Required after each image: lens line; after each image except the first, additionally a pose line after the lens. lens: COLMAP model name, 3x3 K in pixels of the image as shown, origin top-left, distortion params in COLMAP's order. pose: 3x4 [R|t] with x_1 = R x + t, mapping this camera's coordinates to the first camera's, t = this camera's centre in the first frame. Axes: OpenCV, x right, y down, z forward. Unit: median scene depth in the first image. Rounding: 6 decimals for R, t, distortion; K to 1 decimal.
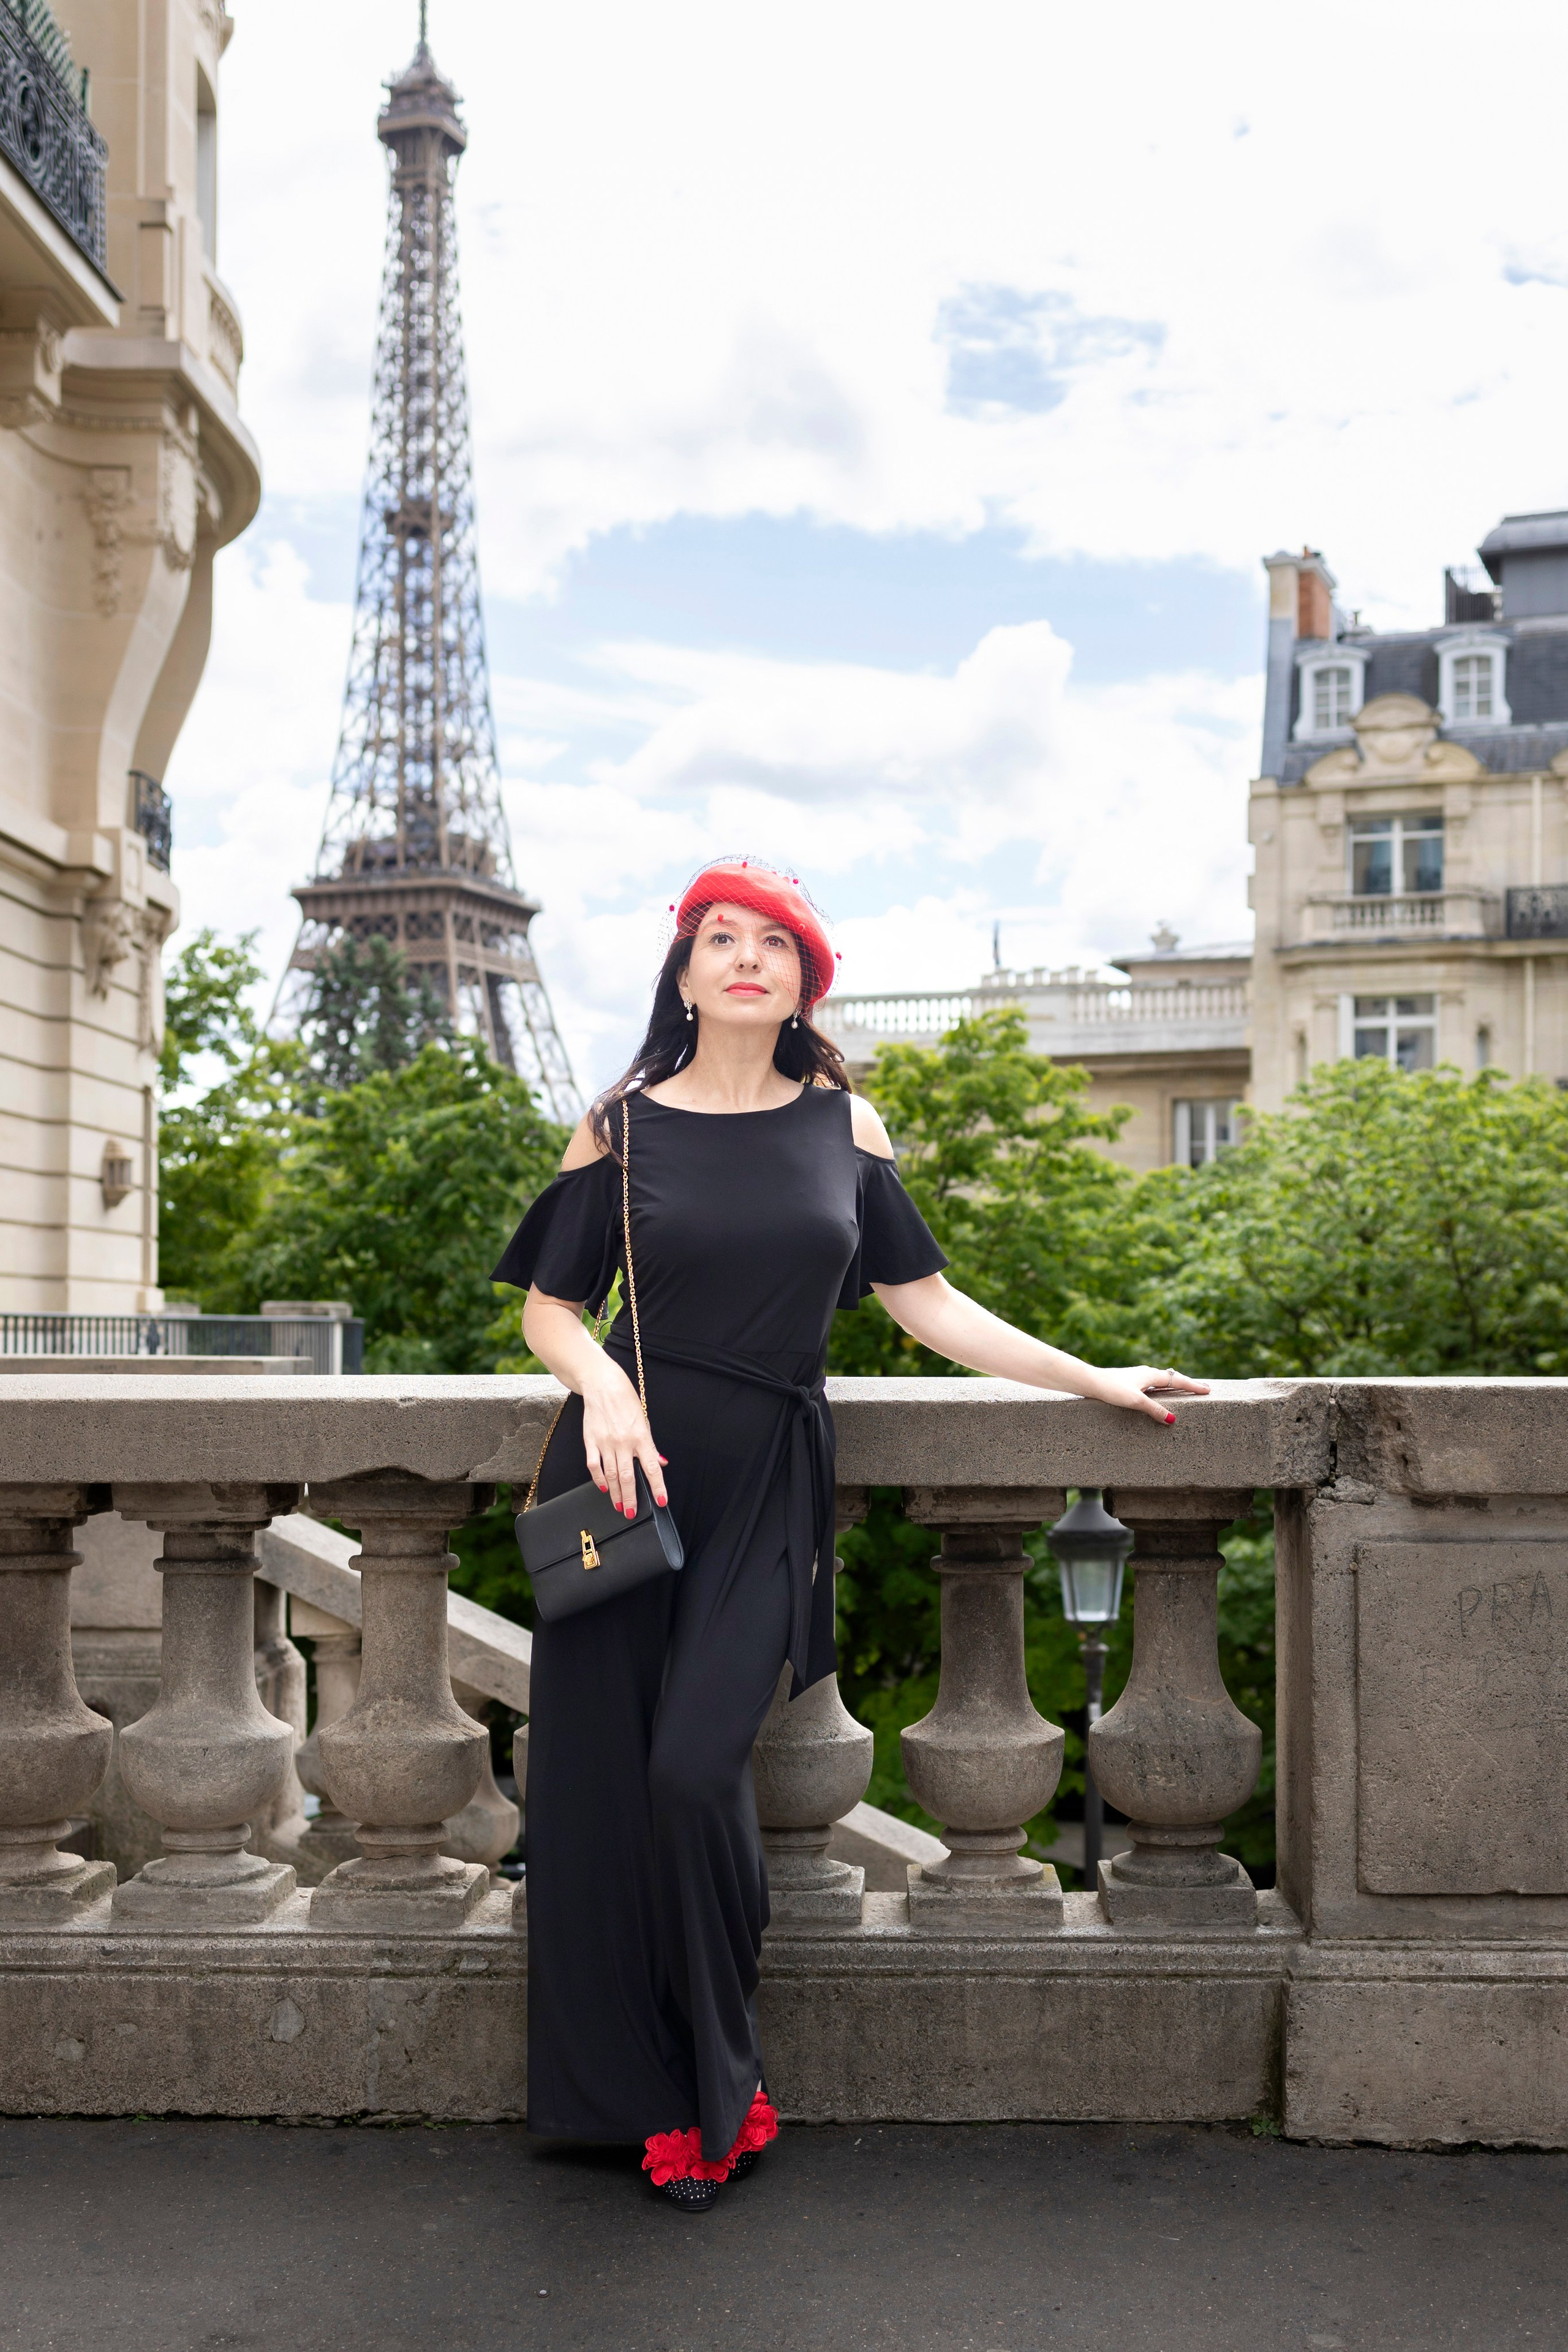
lens RADIAL K [[2610.0, 0, 1293.6], [0, 2610.0, 1225.7], [0, 0, 1]] dist [0.007021, 0.001806]
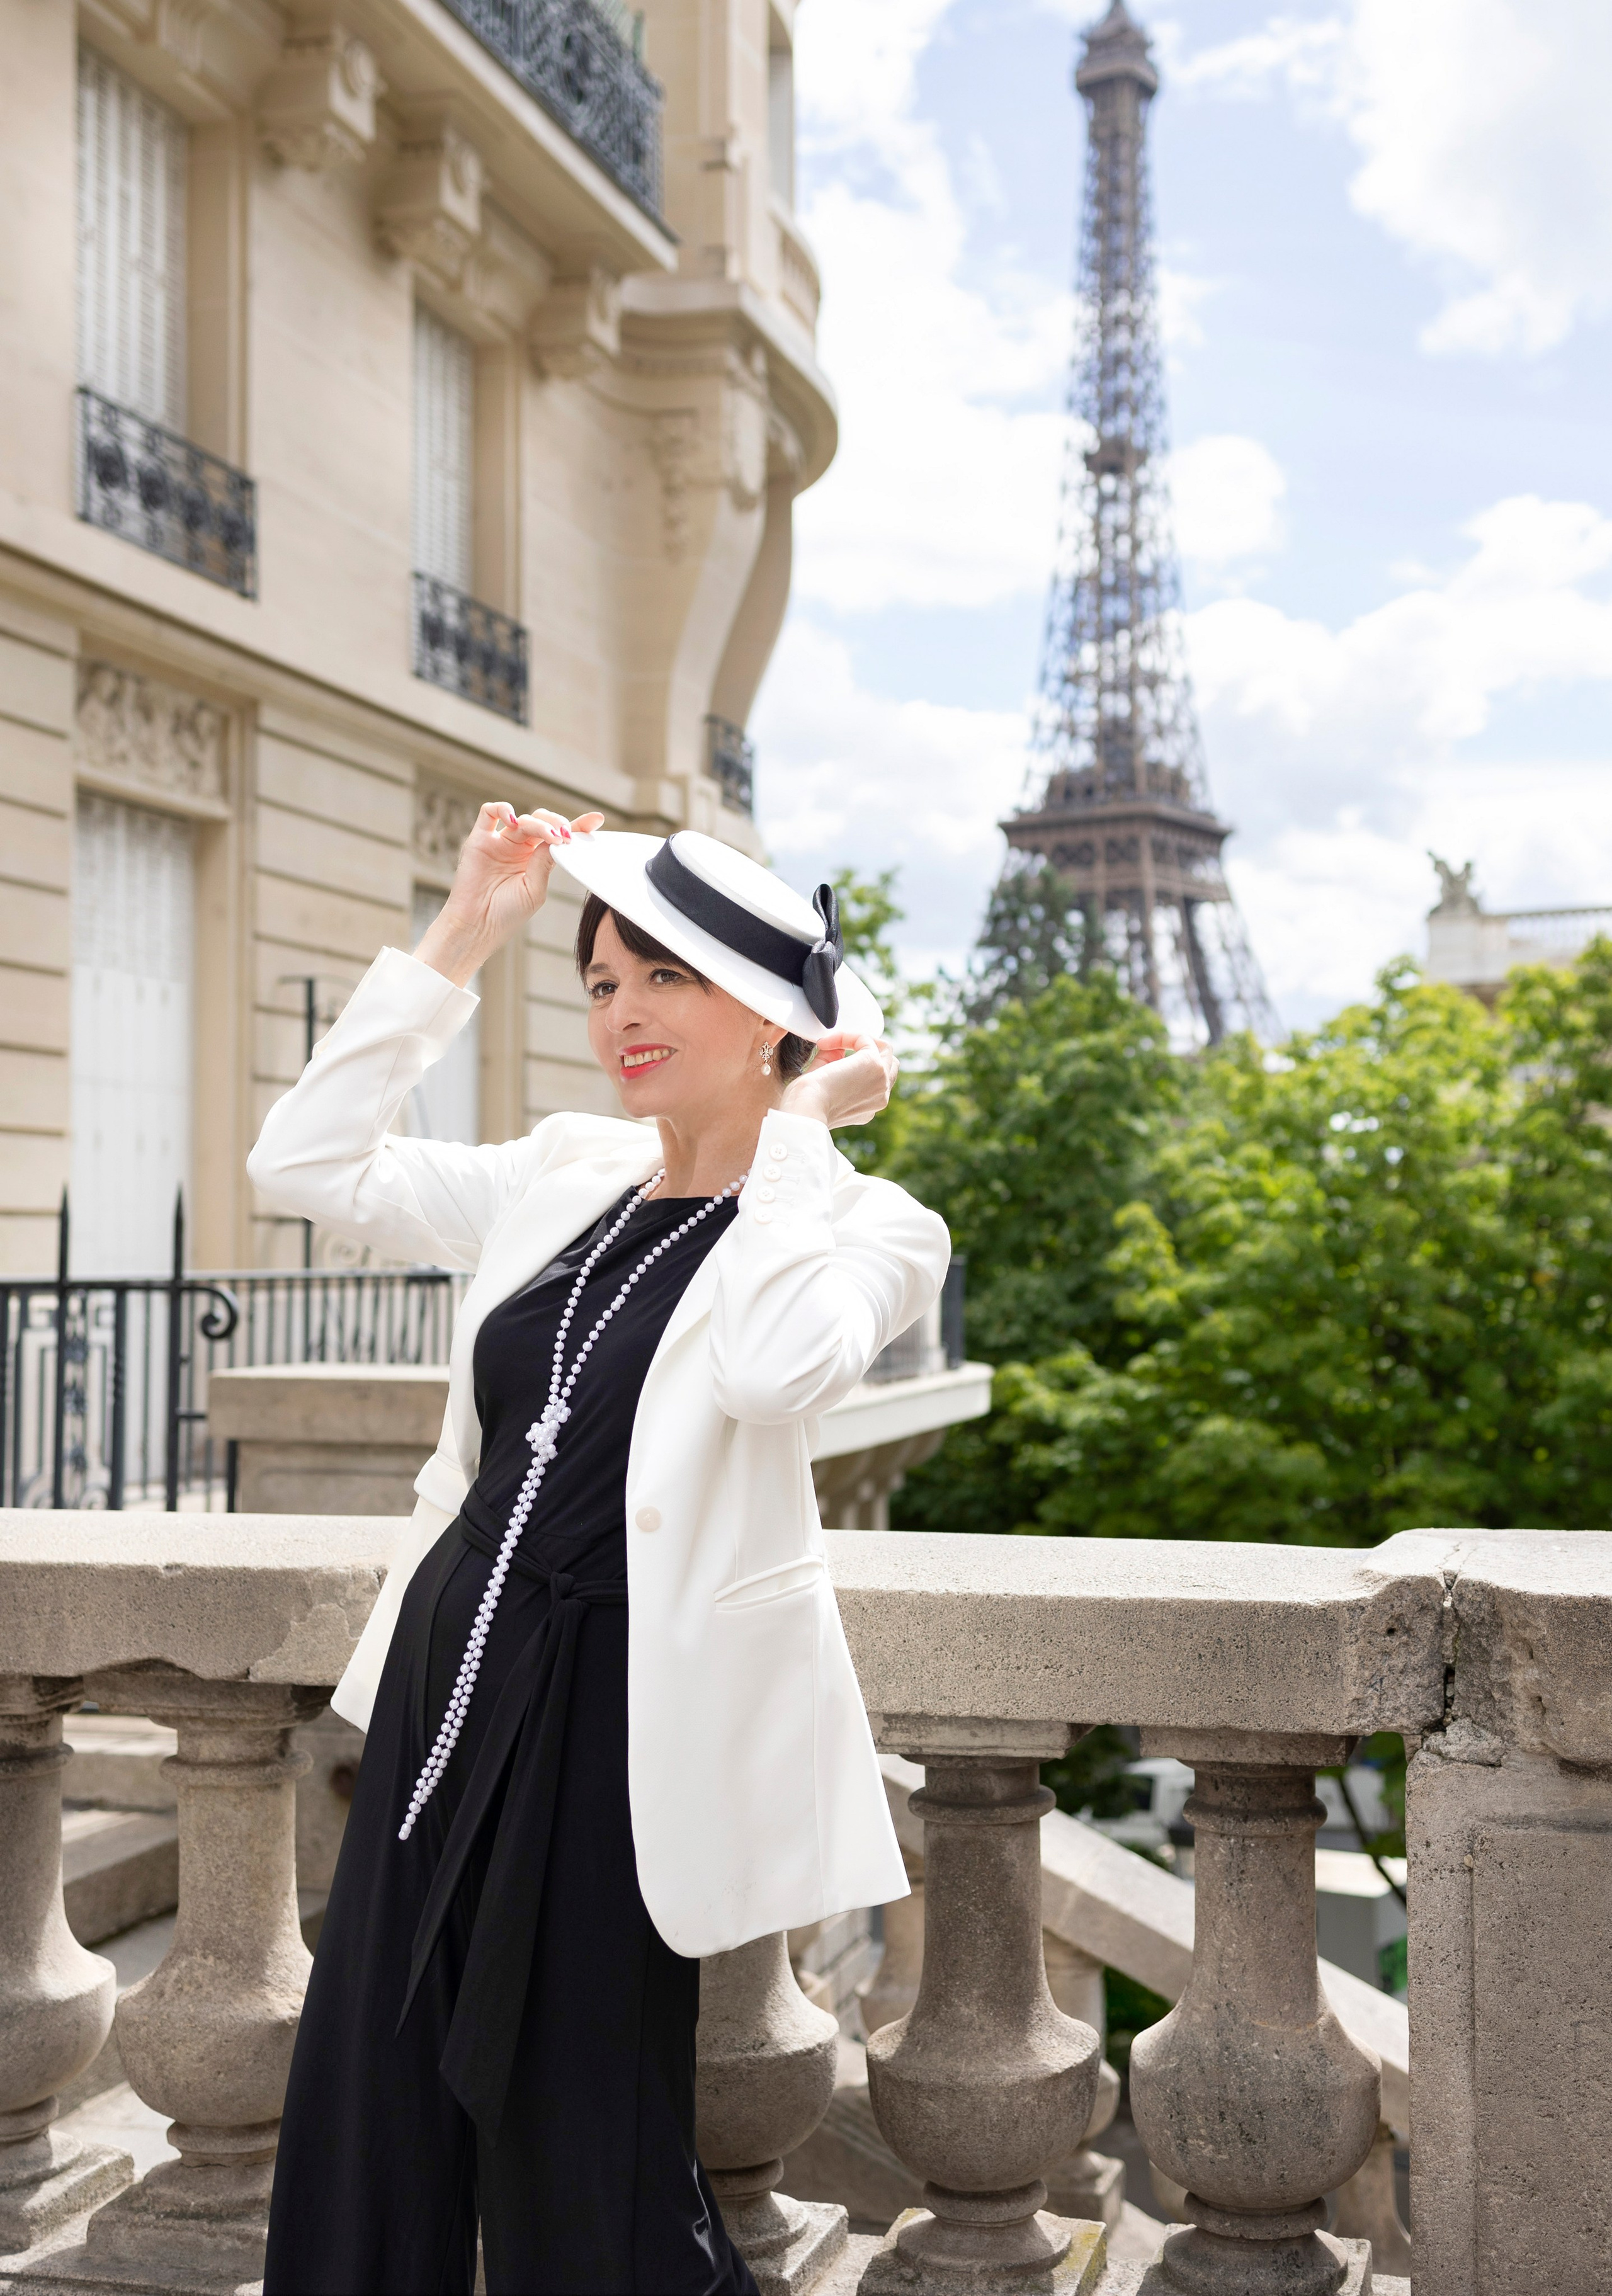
lens RADIAL K [[3567.6, 0, 698.1], [0, 3567.6, 1339.5], [0, 0, 1]] dist [-0.015756, 0.051045]
pose [[0.980712, -0.005776, -0.195374, -0.197517], [0.007384, 0.999945, 0.007504, 0.057530], [0.195320, -0.008802, 0.980700, -0.361902]]
